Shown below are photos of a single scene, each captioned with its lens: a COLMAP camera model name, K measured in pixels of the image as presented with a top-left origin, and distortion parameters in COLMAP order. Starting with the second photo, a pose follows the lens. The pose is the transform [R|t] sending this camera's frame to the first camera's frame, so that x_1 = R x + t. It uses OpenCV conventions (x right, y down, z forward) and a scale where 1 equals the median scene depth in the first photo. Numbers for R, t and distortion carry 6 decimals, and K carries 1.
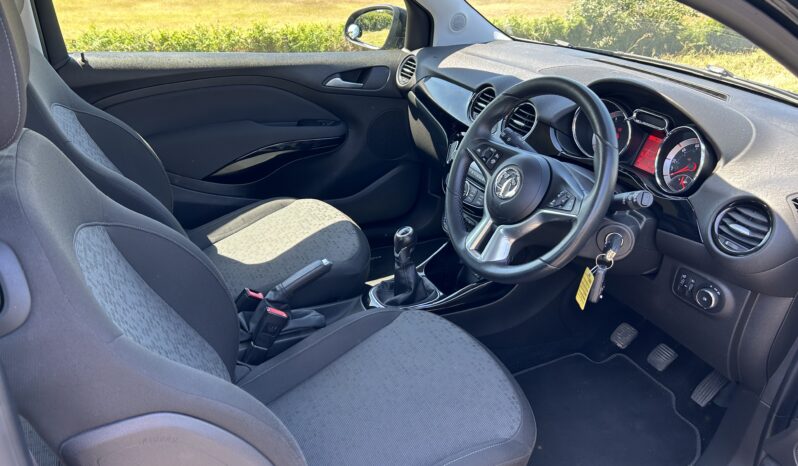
lens RADIAL K [[606.9, 0, 399.0], [0, 606.9, 233.0], [0, 0, 1]] dist [0.102146, -0.121712]
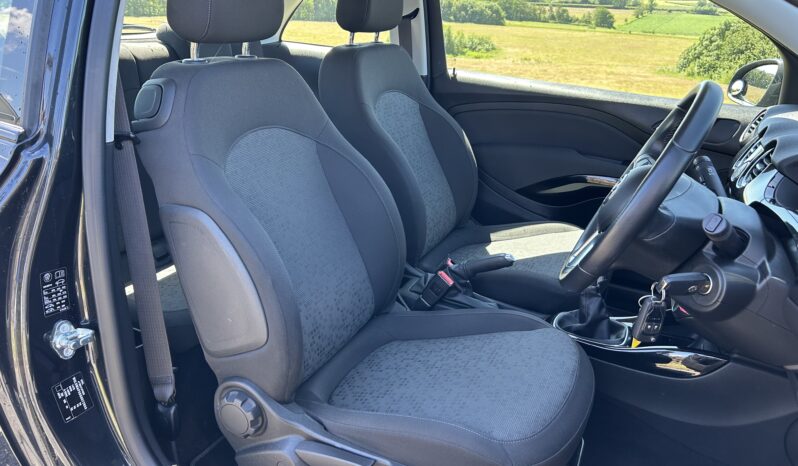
lens RADIAL K [[606.9, 0, 399.0], [0, 606.9, 233.0], [0, 0, 1]] dist [0.102146, -0.121712]
pose [[0.690798, 0.279091, -0.667013, 0.314396], [-0.352566, 0.935418, 0.026258, 0.032354], [0.631265, 0.217027, 0.744583, 0.053487]]
